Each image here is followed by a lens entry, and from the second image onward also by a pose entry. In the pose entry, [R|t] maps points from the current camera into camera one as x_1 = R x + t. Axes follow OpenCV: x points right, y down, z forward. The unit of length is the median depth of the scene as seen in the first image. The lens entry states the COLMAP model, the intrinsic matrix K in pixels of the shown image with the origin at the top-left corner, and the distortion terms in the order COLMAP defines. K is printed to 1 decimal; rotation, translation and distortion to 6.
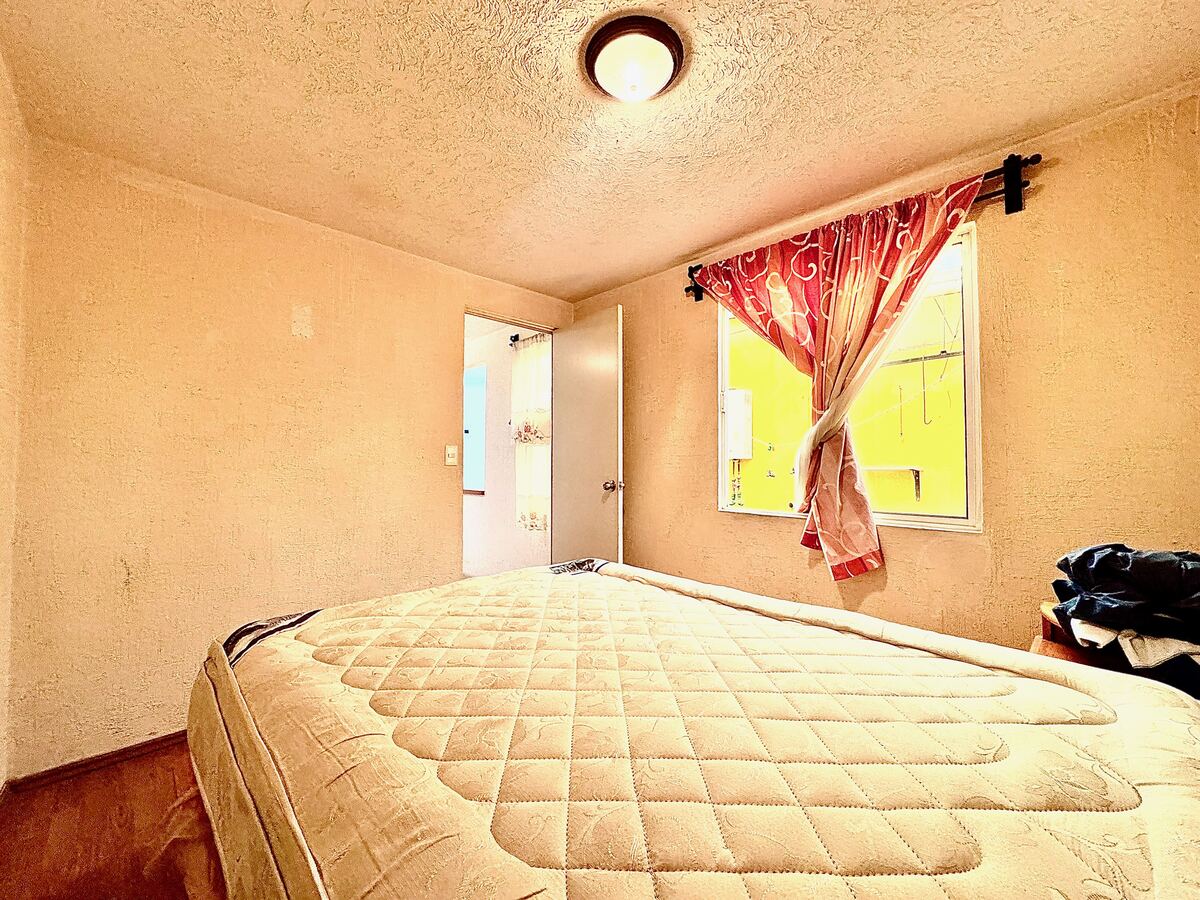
lens RADIAL K [[479.5, 0, 599.1], [0, 479.5, 449.6], [0, 0, 1]] dist [-0.002213, -0.000088]
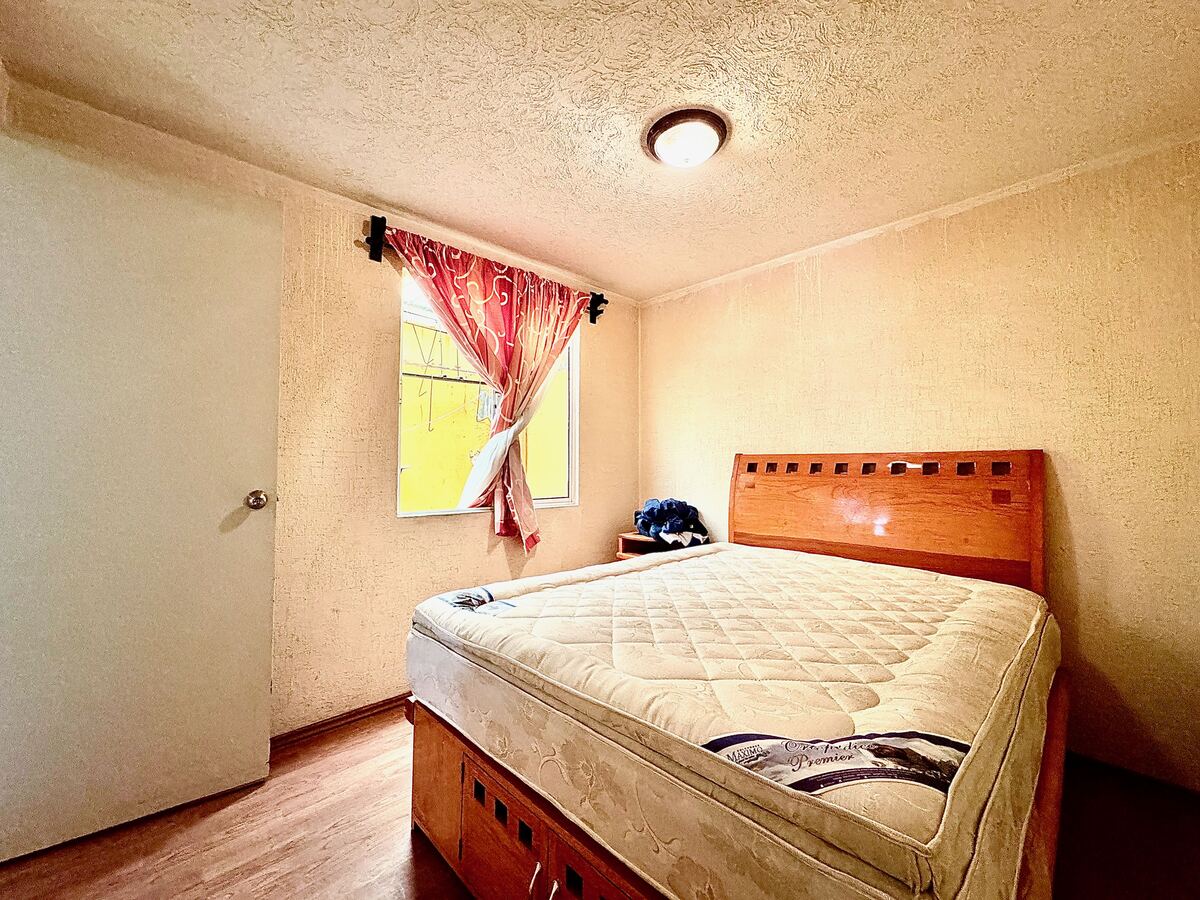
lens RADIAL K [[479.5, 0, 599.4], [0, 479.5, 448.3], [0, 0, 1]] dist [-0.002213, -0.000088]
pose [[0.005403, 0.033057, 0.999439, -0.744615], [-0.029223, 0.999032, -0.032885, 0.025457], [-0.999558, -0.029029, 0.006364, 0.777473]]
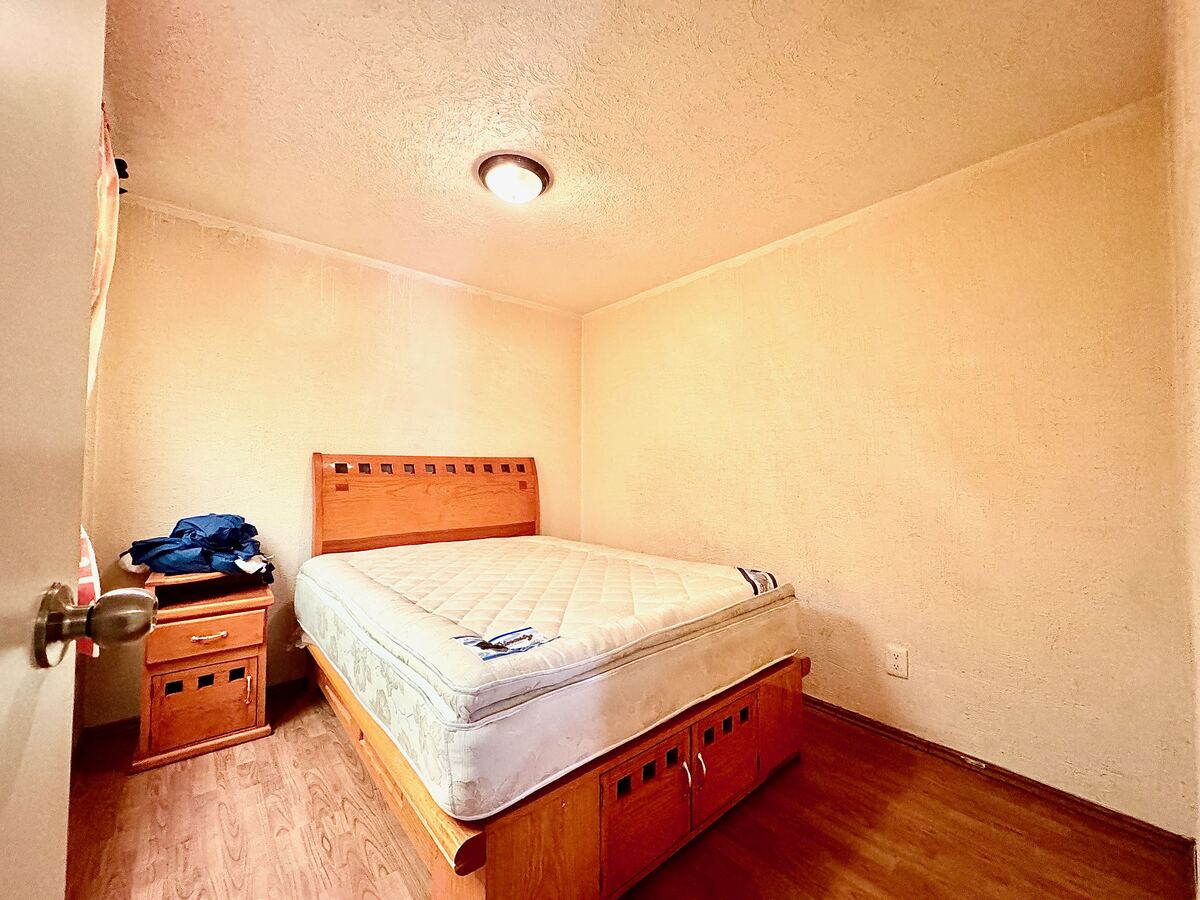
lens RADIAL K [[479.5, 0, 596.4], [0, 479.5, 449.4], [0, 0, 1]] dist [-0.002213, -0.000088]
pose [[-0.997311, -0.002851, 0.073232, -0.178042], [-0.007334, 0.998110, -0.061018, 0.043076], [-0.072920, -0.061391, -0.995447, 1.513592]]
